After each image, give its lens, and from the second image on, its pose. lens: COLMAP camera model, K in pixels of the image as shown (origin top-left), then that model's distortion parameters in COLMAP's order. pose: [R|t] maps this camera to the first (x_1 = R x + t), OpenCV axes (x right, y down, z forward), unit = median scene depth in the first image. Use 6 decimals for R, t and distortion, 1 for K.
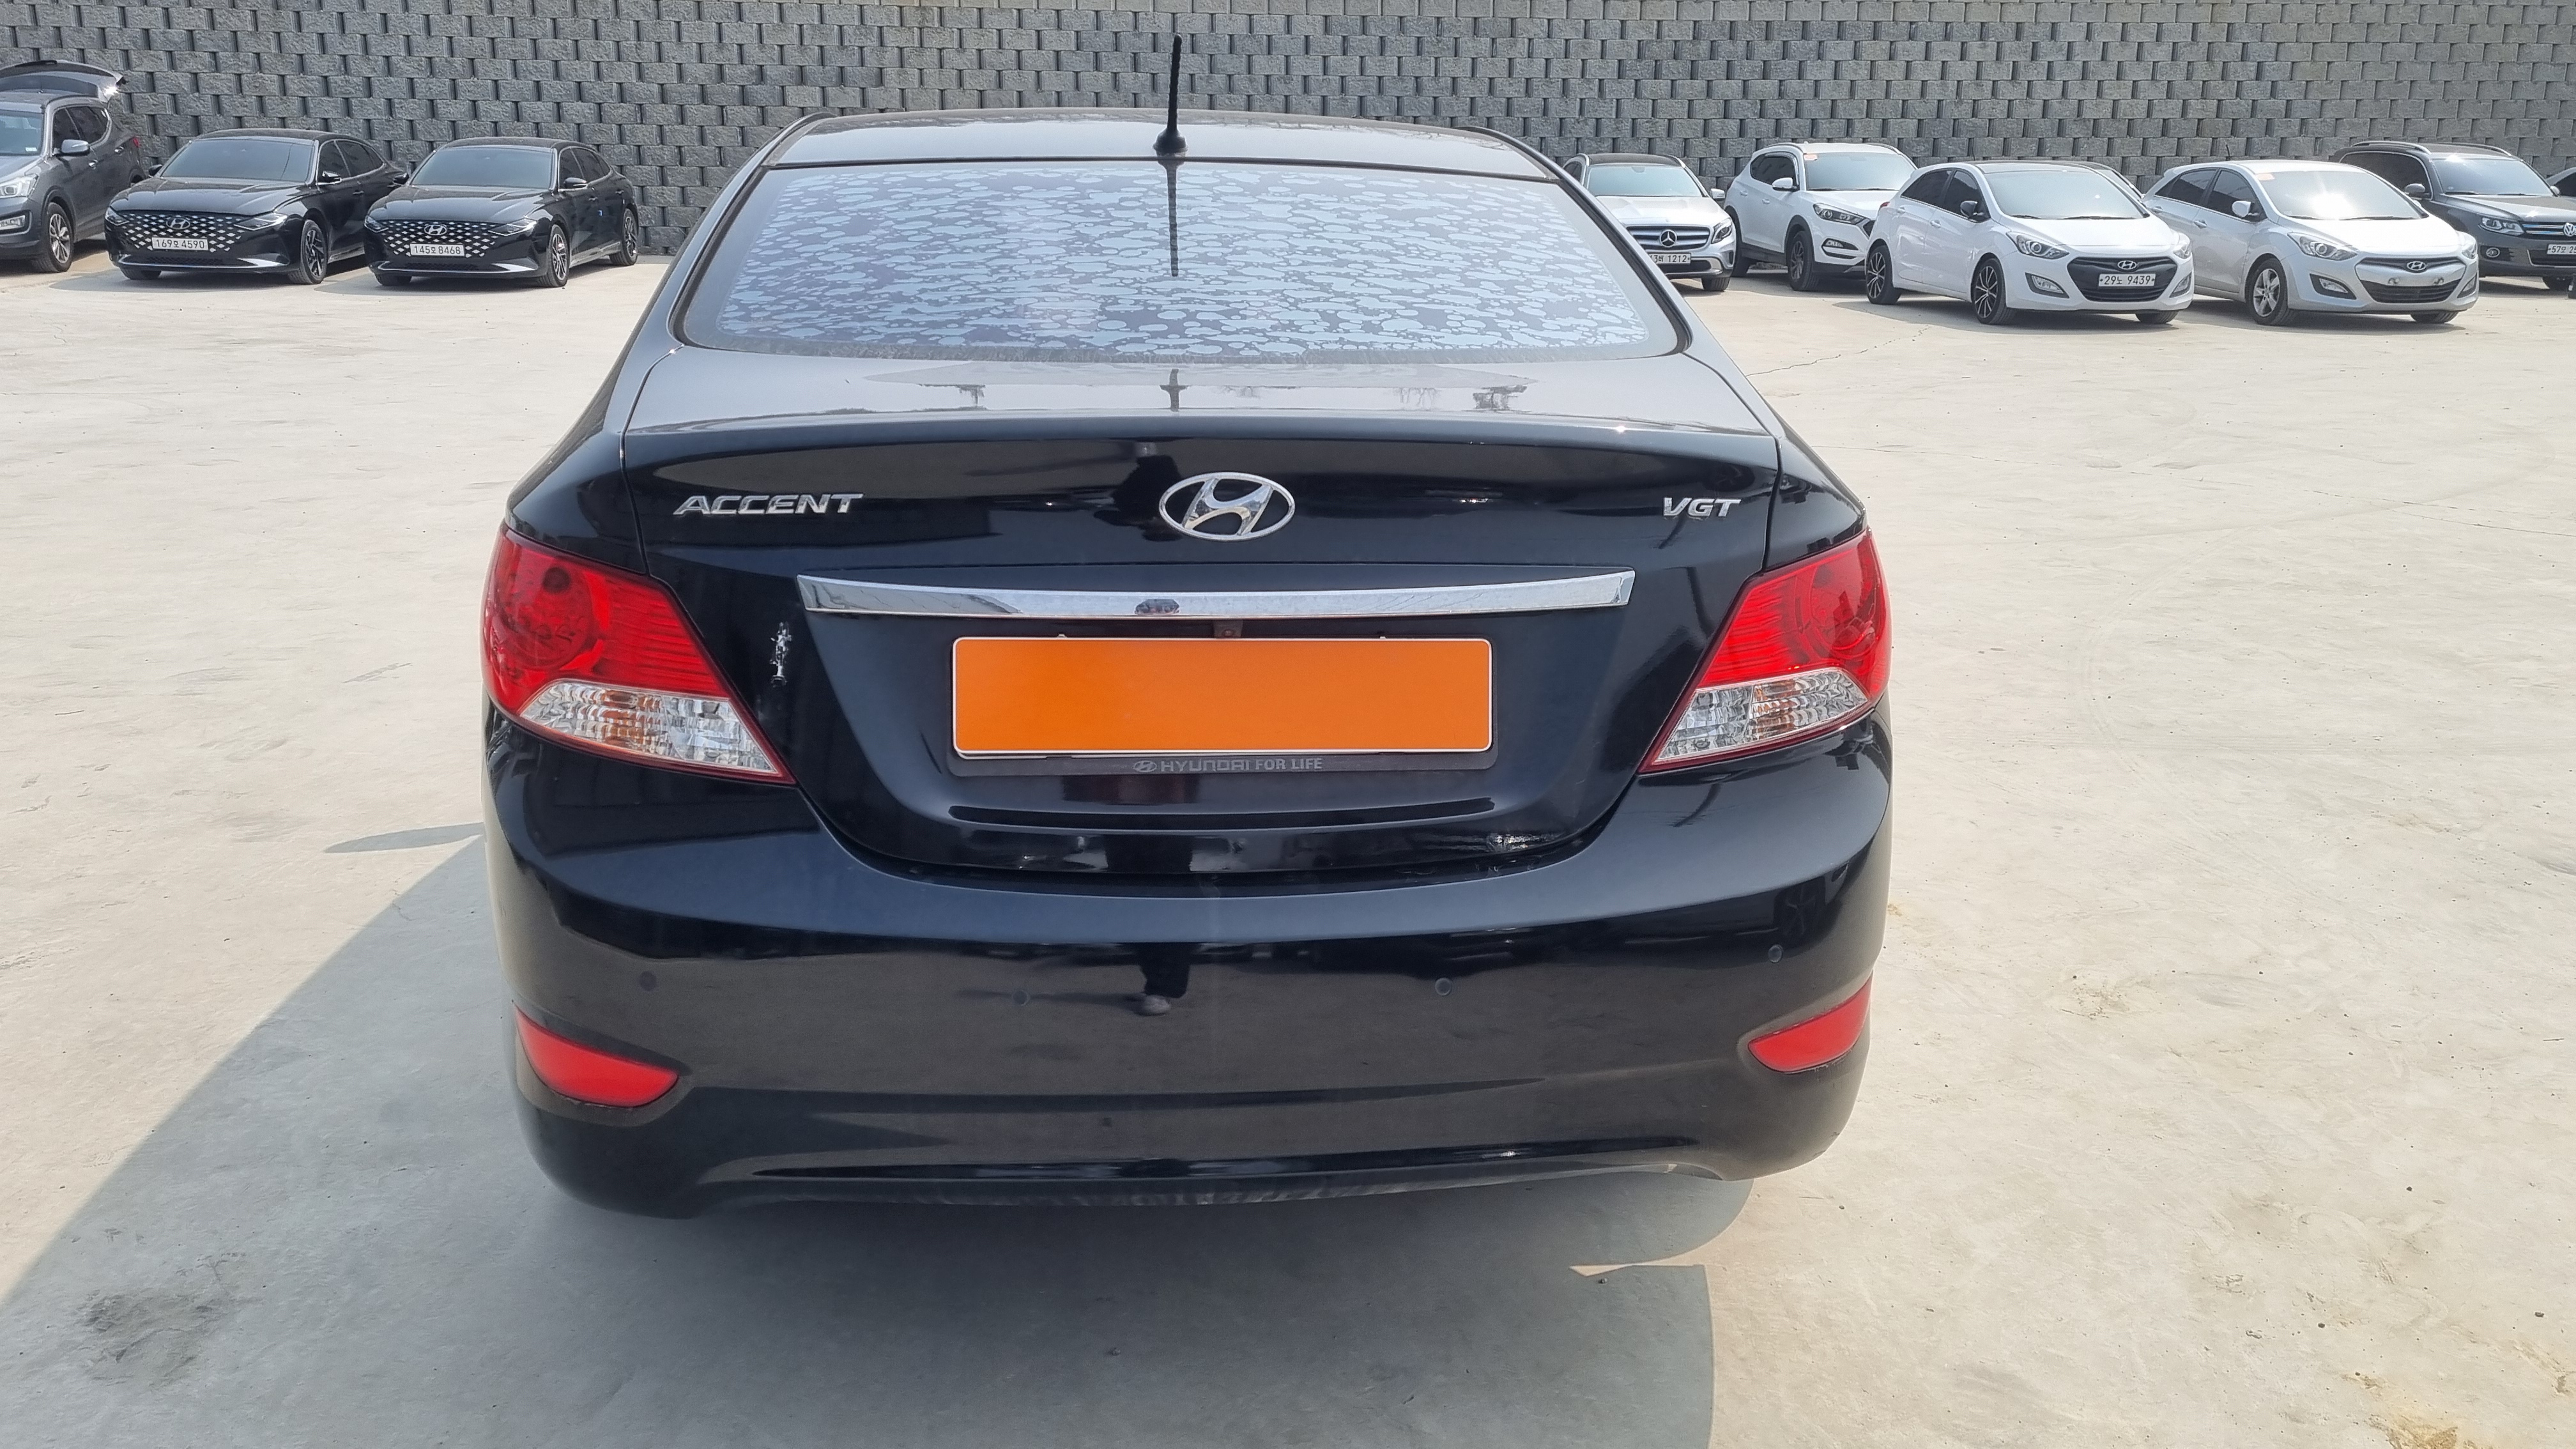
lens RADIAL K [[2091.3, 0, 1288.0], [0, 2091.3, 724.5], [0, 0, 1]] dist [0.079344, -0.066840]
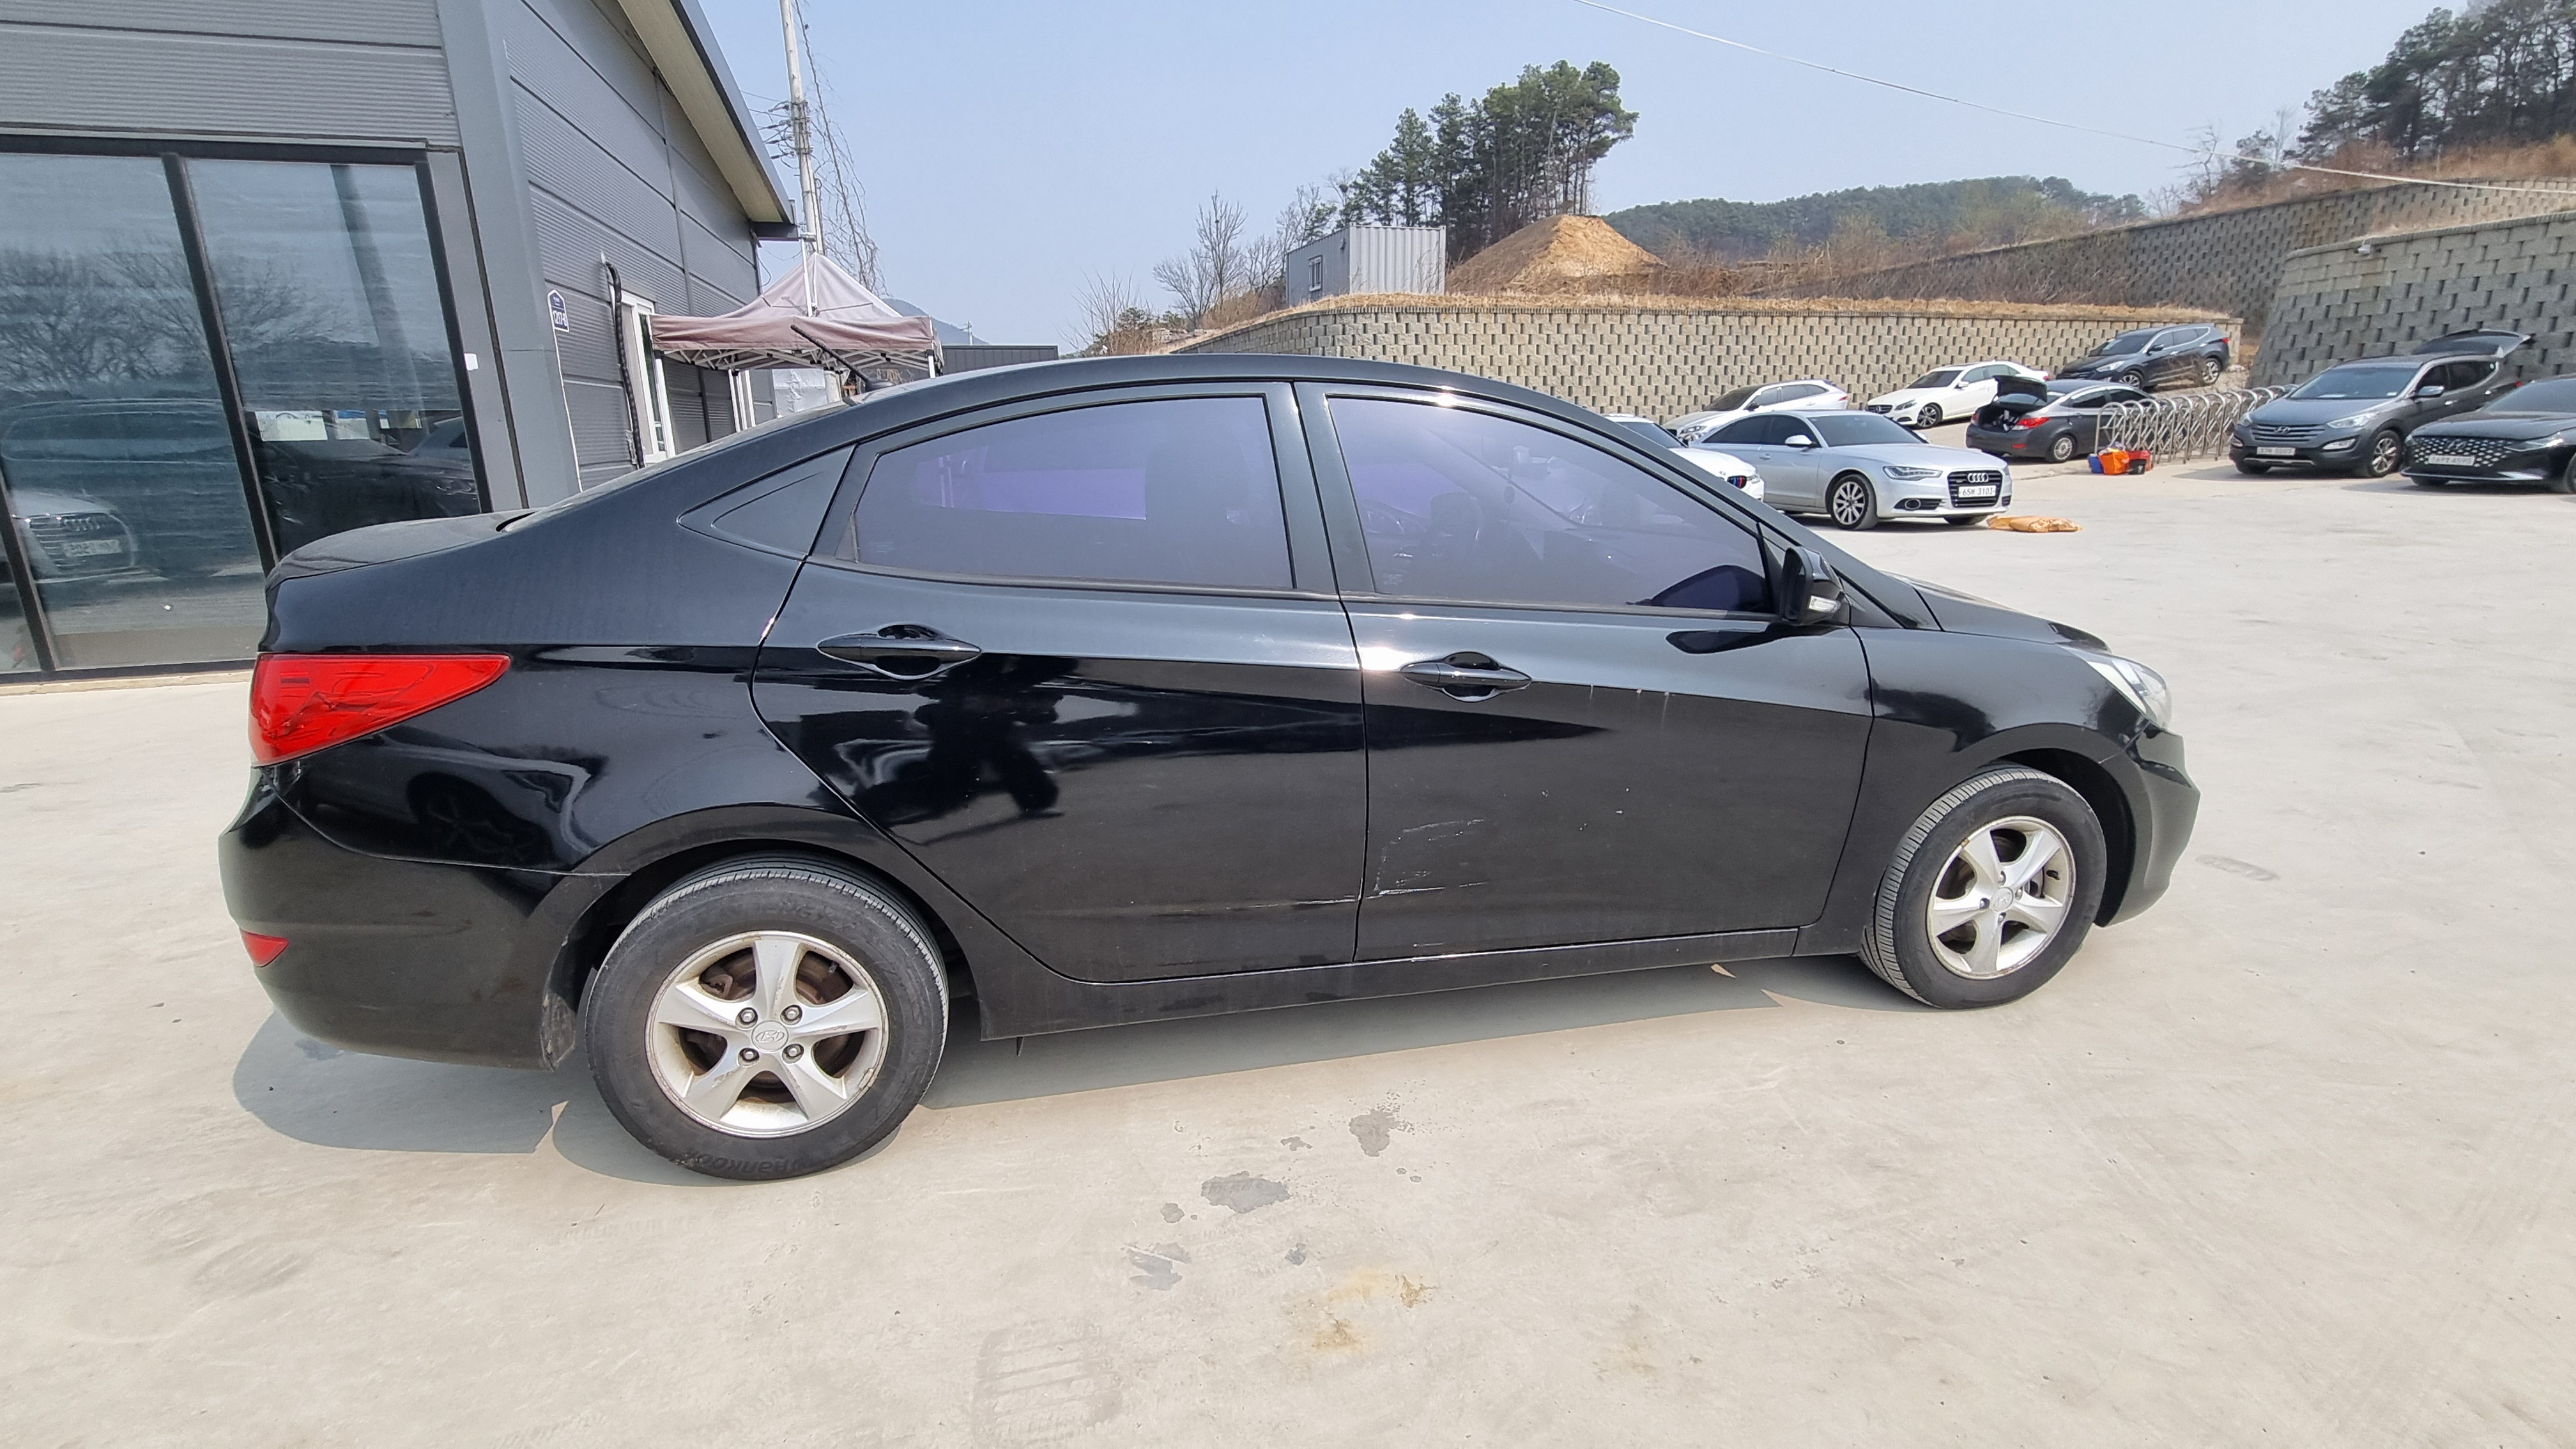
lens RADIAL K [[1151.9, 0, 1283.0], [0, 1151.9, 728.1], [0, 0, 1]] dist [-0.003703, -0.001186]
pose [[0.126307, 0.246711, -0.960823, 0.135003], [-0.232676, 0.948927, 0.213070, -0.047418], [0.964318, 0.196648, 0.177260, 0.191615]]
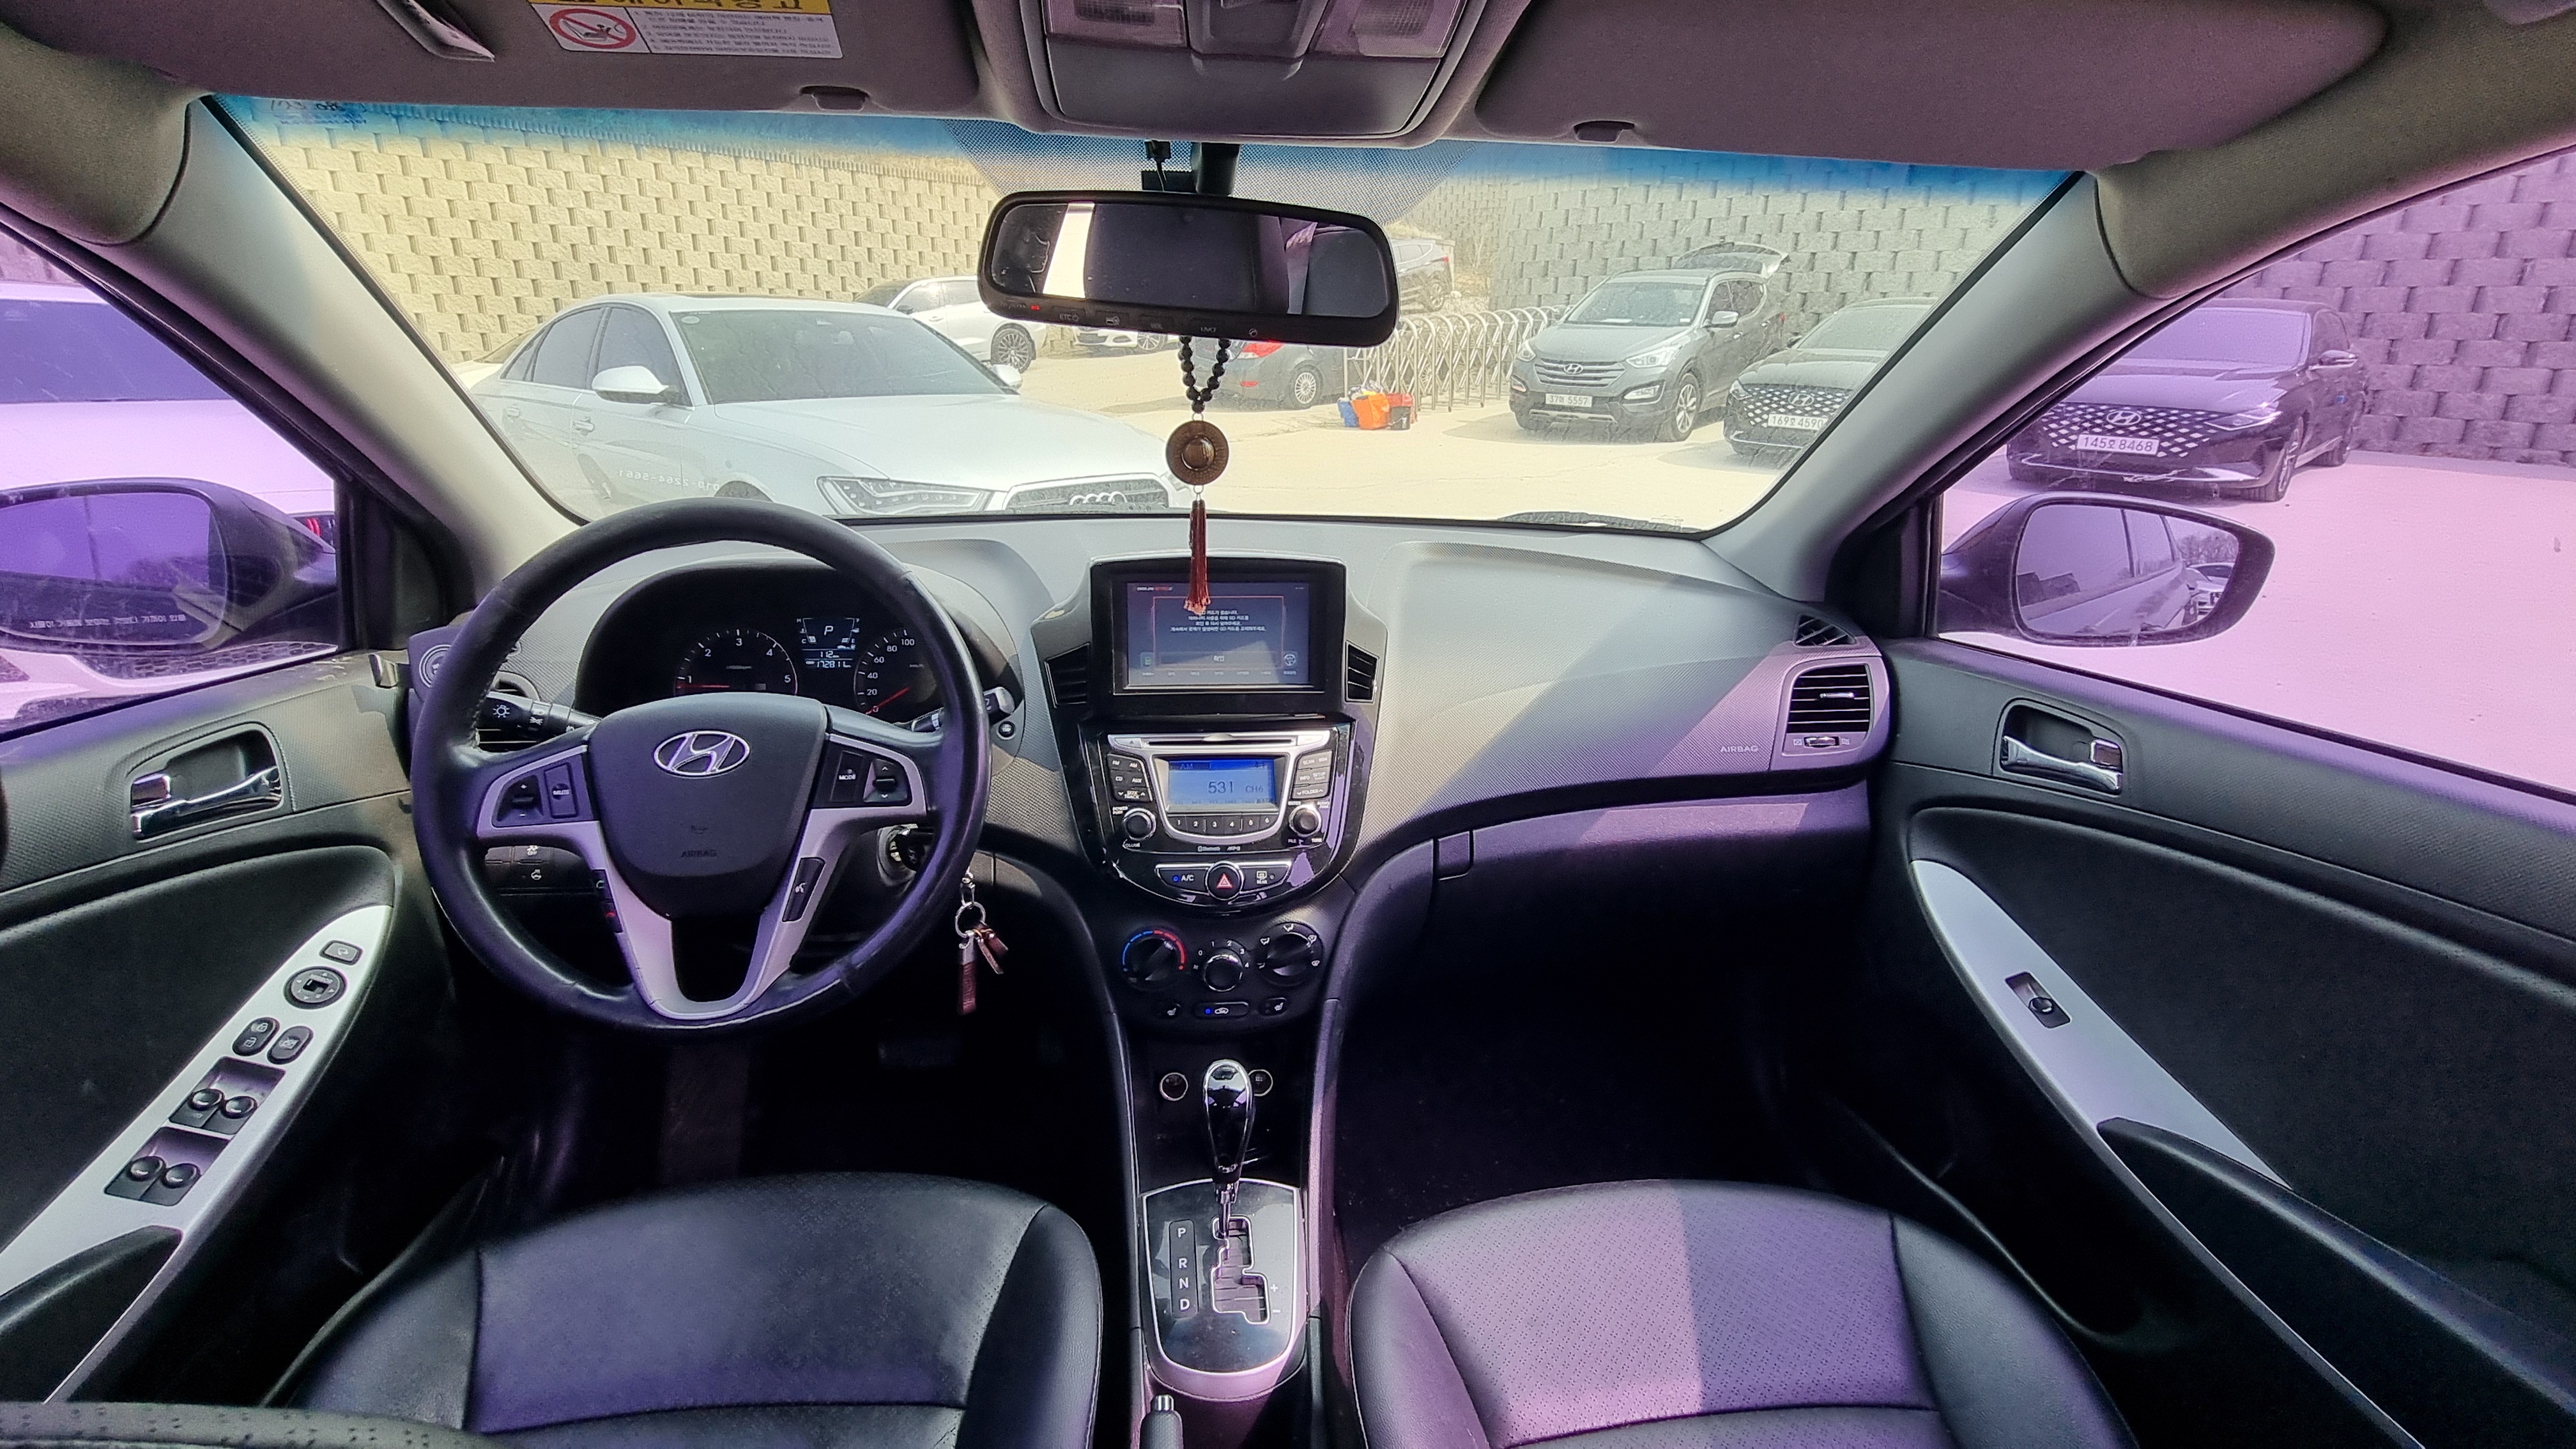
lens RADIAL K [[1126.5, 0, 1275.6], [0, 1126.5, 715.7], [0, 0, 1]] dist [-0.000707, -0.000174]
pose [[0.630172, 0.252258, -0.734336, -0.284481], [-0.208995, 0.965957, 0.152474, -0.136006], [0.747800, 0.057388, 0.661440, 0.542378]]
